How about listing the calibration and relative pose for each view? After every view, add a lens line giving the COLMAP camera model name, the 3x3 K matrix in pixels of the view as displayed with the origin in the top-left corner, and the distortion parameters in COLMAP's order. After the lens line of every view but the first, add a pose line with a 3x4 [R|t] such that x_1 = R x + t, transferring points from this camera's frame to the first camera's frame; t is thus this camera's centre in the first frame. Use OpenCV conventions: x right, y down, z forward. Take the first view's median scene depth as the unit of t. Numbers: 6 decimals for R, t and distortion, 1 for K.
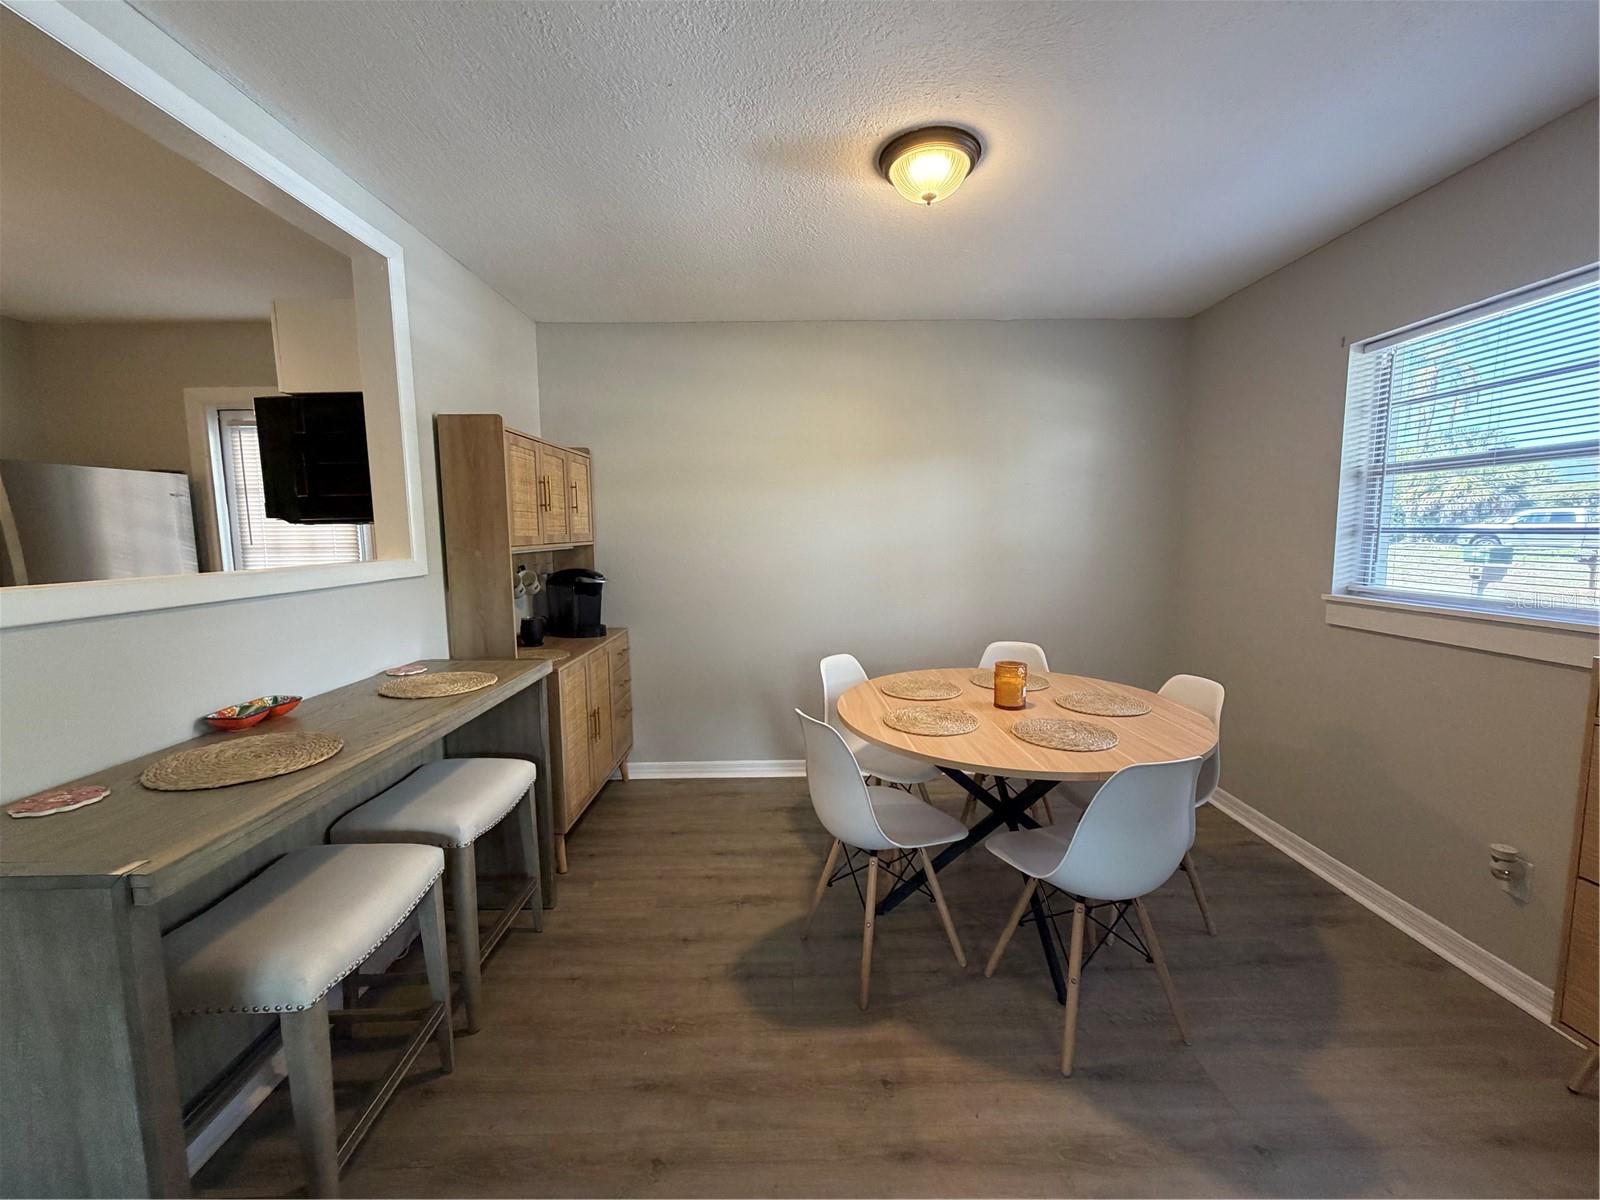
lens RADIAL K [[637.9, 0, 798.4], [0, 637.9, 602.3], [0, 0, 1]] dist [0.000165, 0.000016]
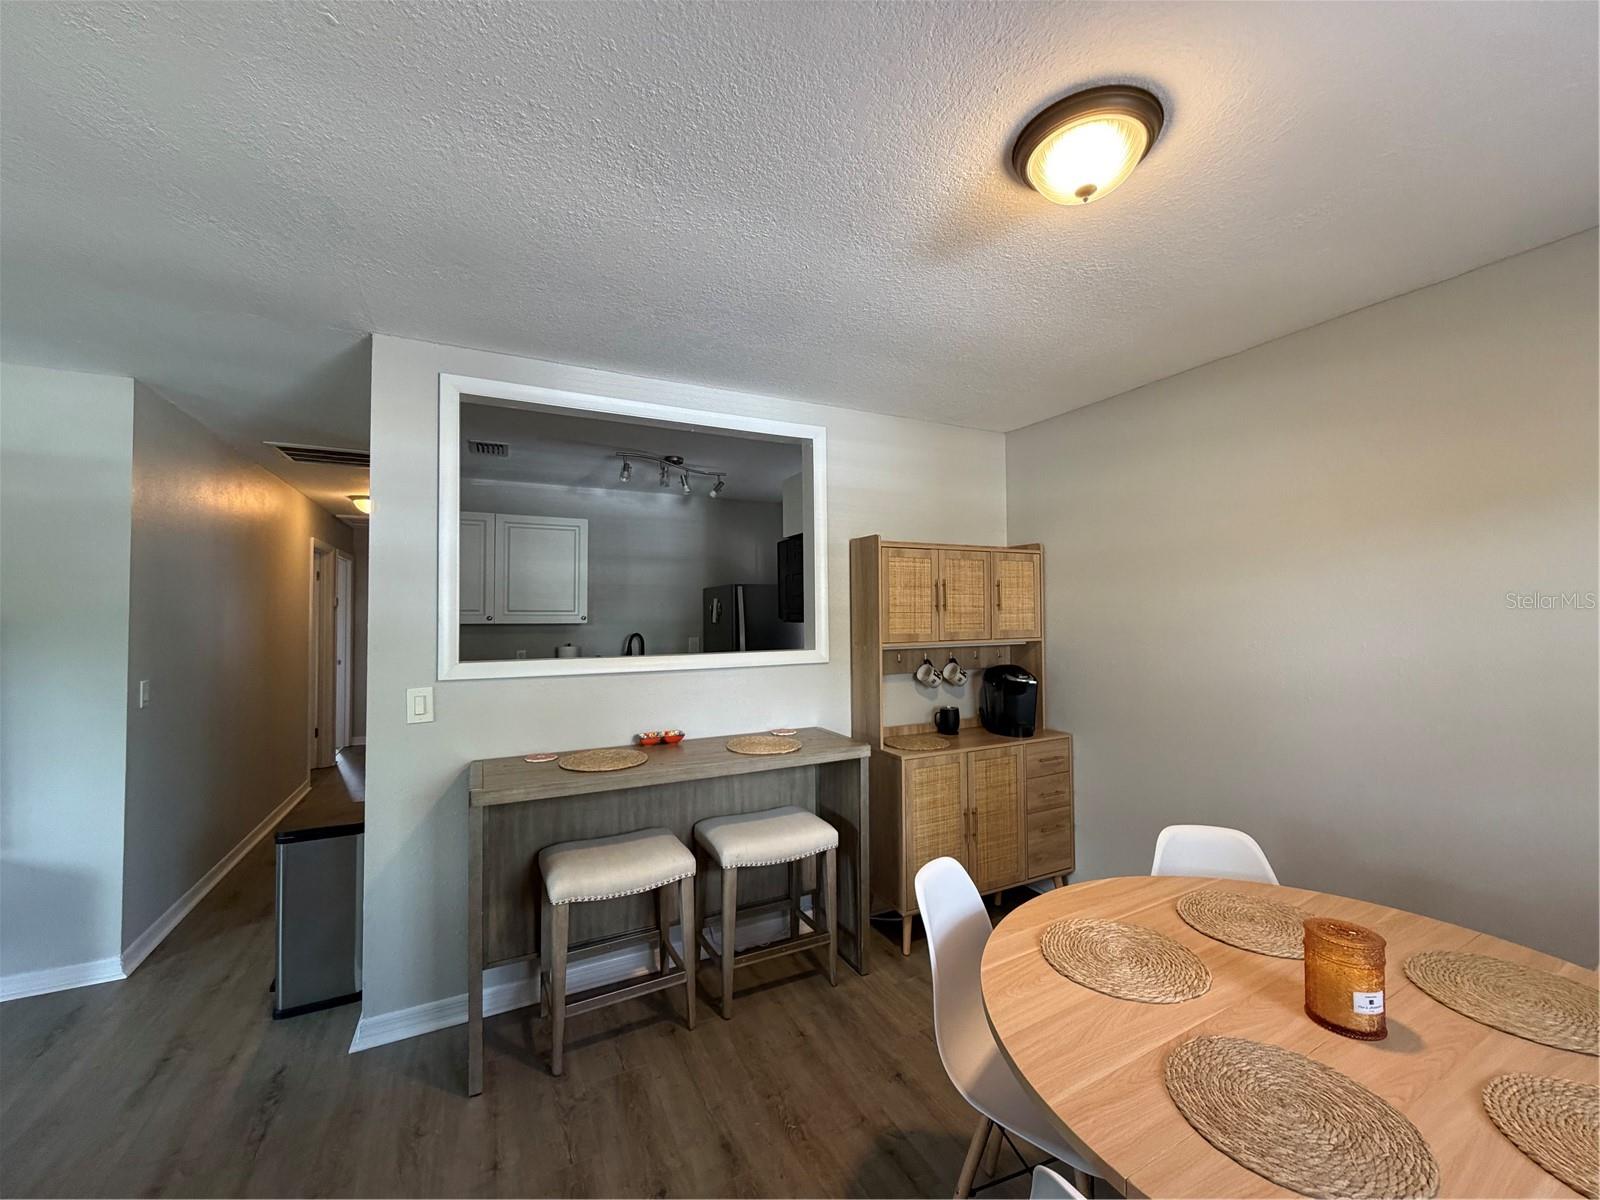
lens RADIAL K [[637.9, 0, 803.1], [0, 637.9, 602.5], [0, 0, 1]] dist [0.000165, 0.000016]
pose [[0.439730, -0.008638, -0.898089, 0.662503], [-0.097477, 0.993588, -0.057284, -0.099414], [0.892825, 0.112733, 0.436068, 0.428519]]
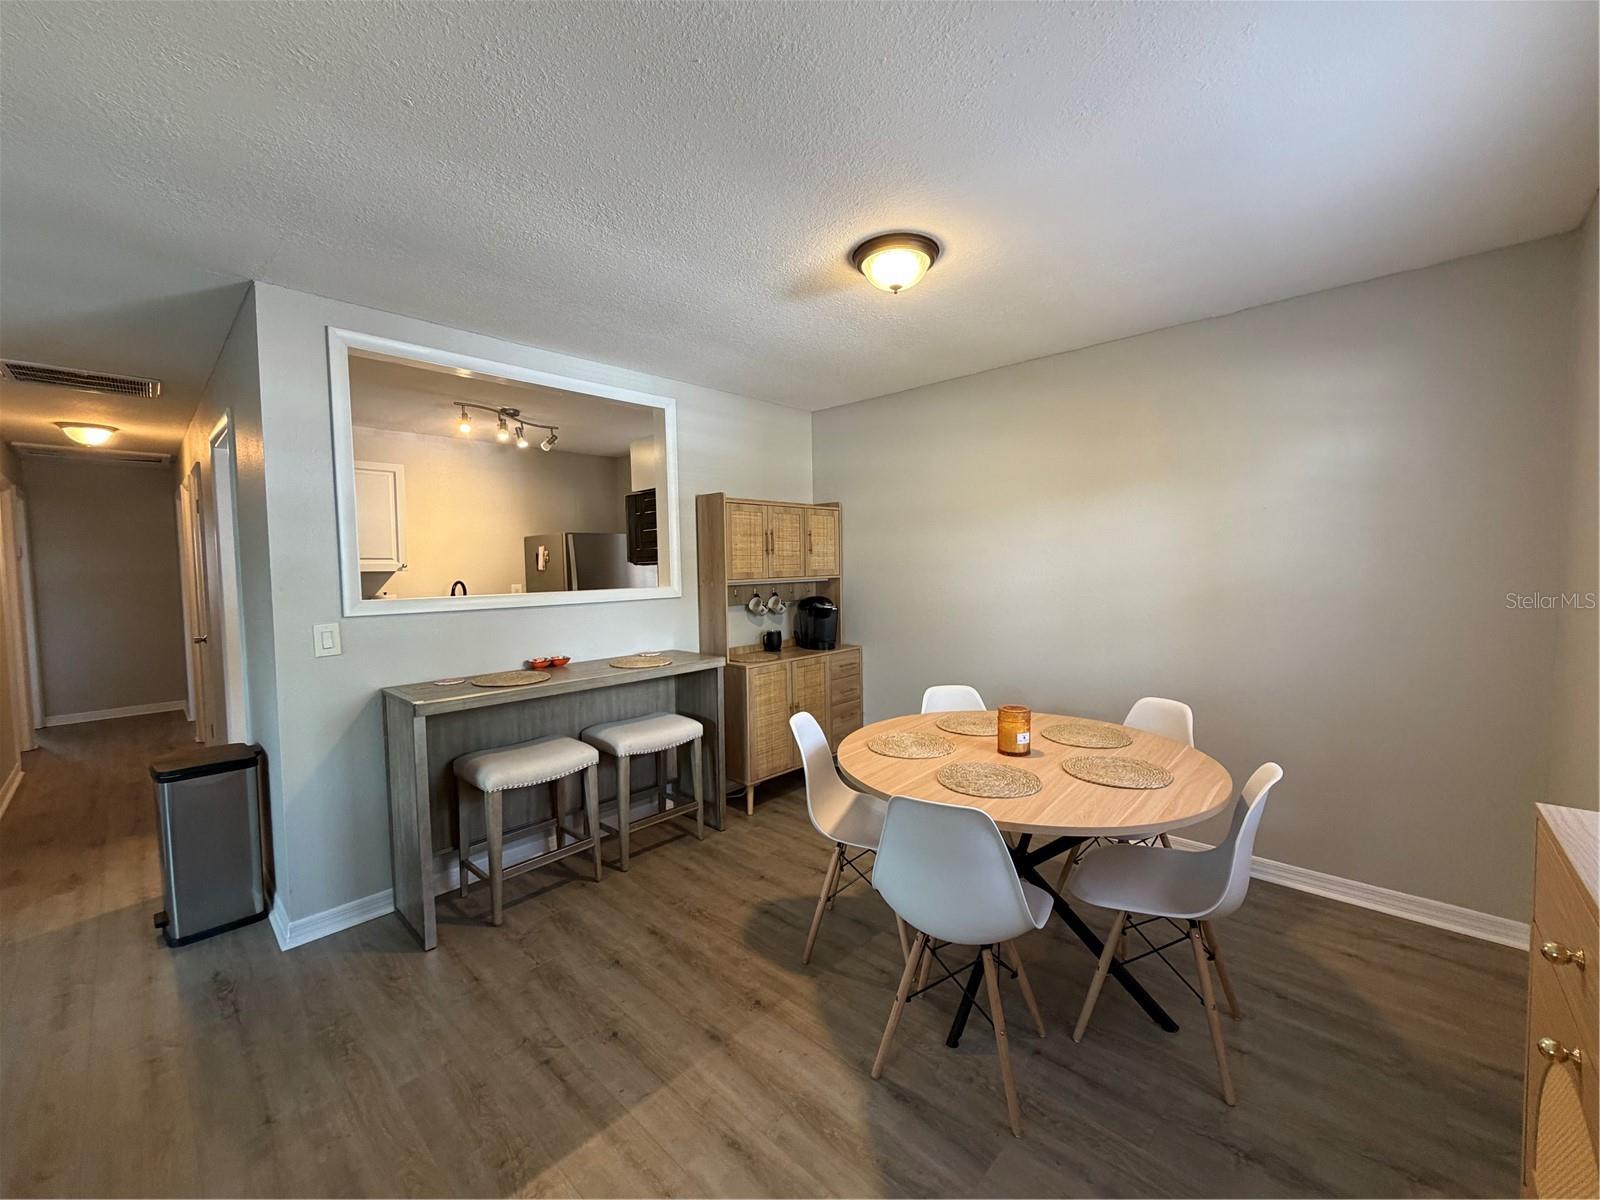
lens RADIAL K [[637.9, 0, 802.0], [0, 637.9, 602.9], [0, 0, 1]] dist [0.000165, 0.000016]
pose [[0.720193, 0.040623, -0.692584, 0.856846], [-0.068639, 0.997559, -0.012864, -0.033397], [0.690370, 0.056803, 0.721223, 0.070173]]
